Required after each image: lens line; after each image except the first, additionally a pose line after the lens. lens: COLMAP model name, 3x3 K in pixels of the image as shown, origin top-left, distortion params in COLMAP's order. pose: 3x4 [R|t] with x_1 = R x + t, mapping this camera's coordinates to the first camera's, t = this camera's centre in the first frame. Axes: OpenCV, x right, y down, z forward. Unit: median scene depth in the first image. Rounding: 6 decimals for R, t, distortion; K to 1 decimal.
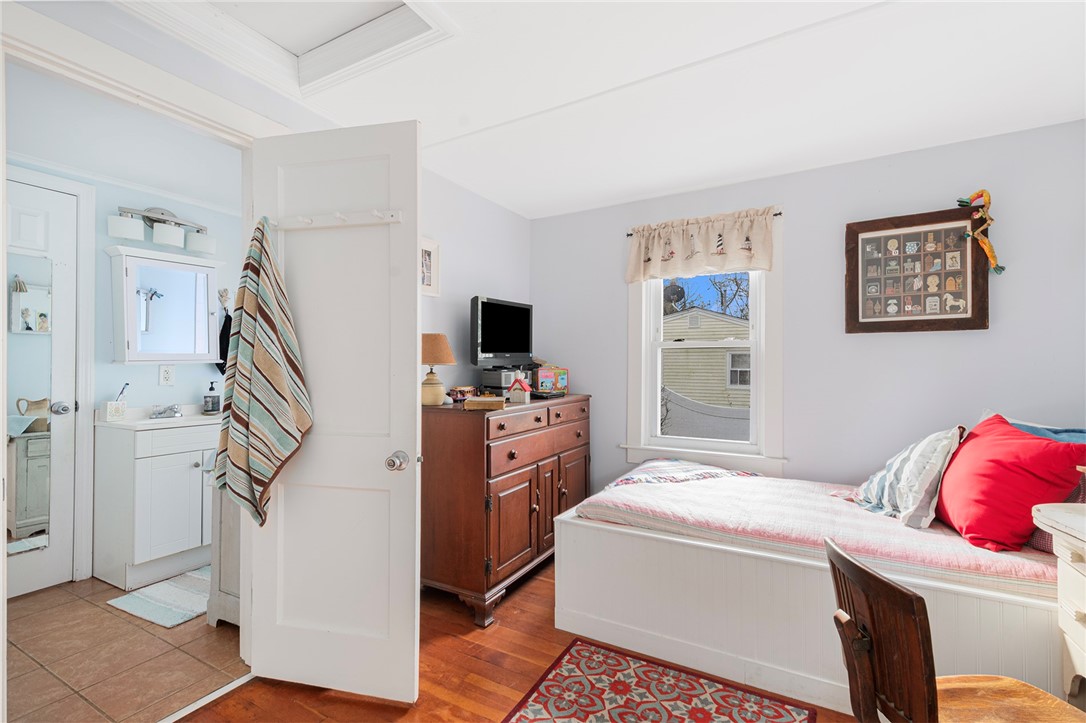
lens RADIAL K [[483.9, 0, 541.3], [0, 483.9, 362.3], [0, 0, 1]] dist [0.013073, -0.003060]
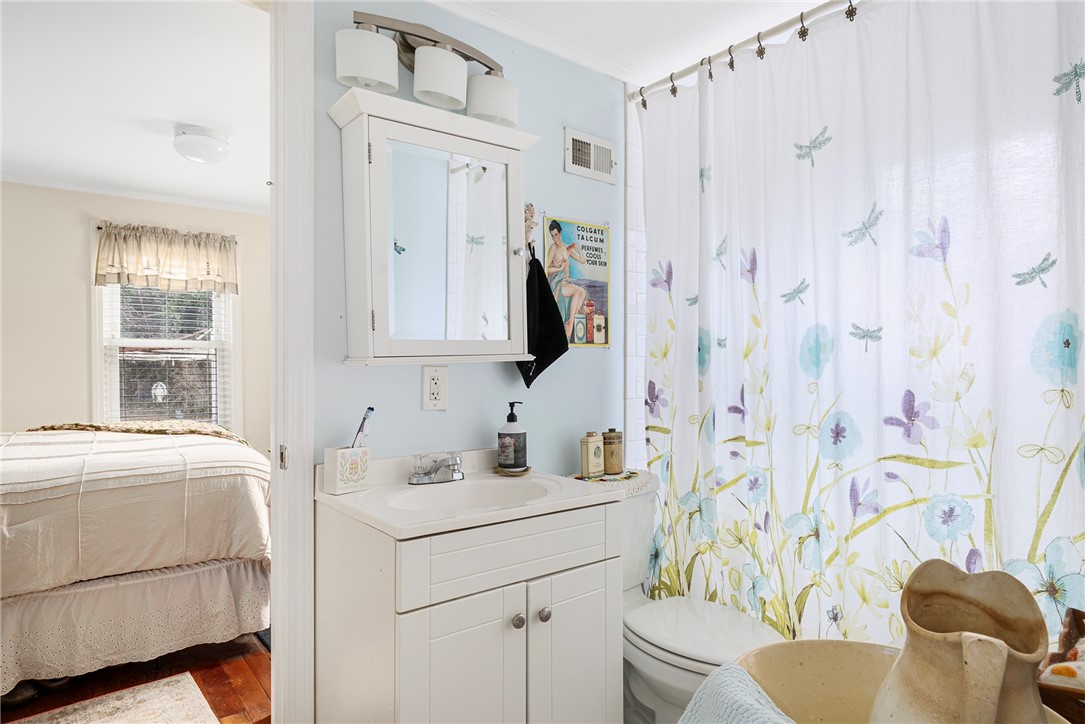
lens RADIAL K [[627.2, 0, 542.5], [0, 627.2, 368.6], [0, 0, 1]] dist [0.001996, -0.002396]
pose [[0.921394, -0.001560, -0.388626, -0.444504], [0.005036, 0.999956, 0.007926, 0.003666], [0.388596, -0.009260, 0.921362, 0.492201]]
